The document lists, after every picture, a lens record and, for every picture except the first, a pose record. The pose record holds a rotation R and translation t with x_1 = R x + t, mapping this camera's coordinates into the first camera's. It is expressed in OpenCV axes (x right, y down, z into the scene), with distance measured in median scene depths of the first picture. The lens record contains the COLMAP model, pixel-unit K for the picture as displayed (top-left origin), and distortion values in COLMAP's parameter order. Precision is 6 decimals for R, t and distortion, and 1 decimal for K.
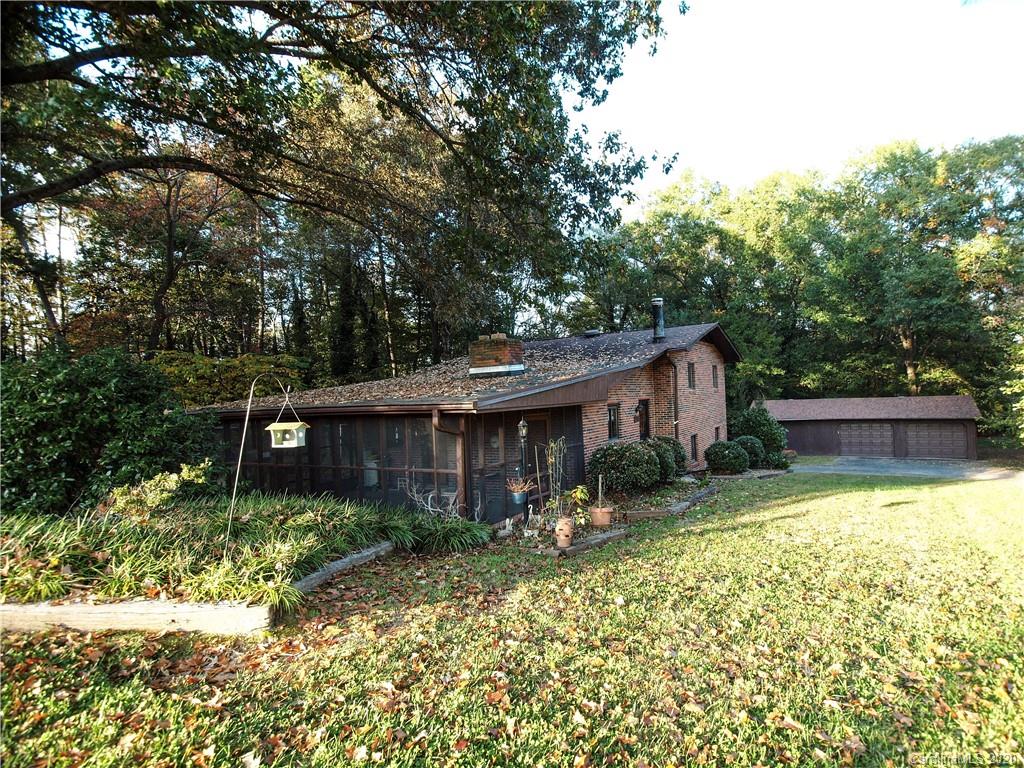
lens RADIAL K [[540.1, 0, 512.1], [0, 540.1, 388.5], [0, 0, 1]] dist [0.000749, 0.000601]
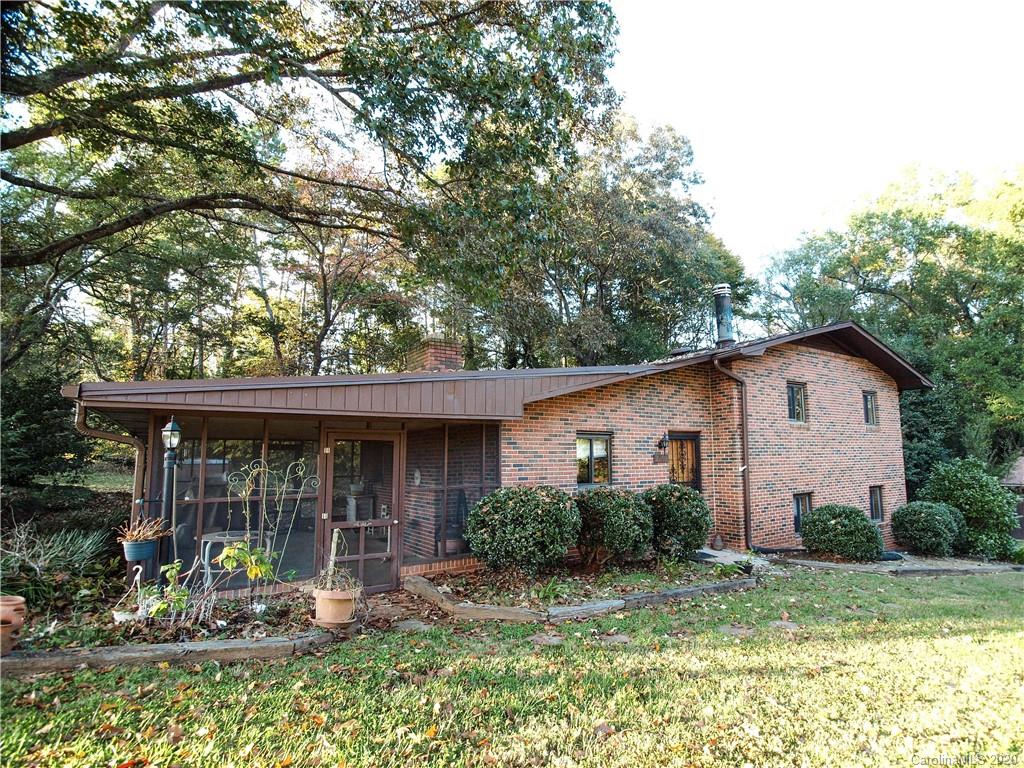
lens RADIAL K [[540.1, 0, 512.1], [0, 540.1, 388.5], [0, 0, 1]] dist [0.000749, 0.000601]
pose [[0.923869, -0.013677, -0.382465, 0.247075], [-0.023768, 0.995382, -0.093008, 0.028842], [0.381971, 0.095017, 0.919277, 0.247571]]
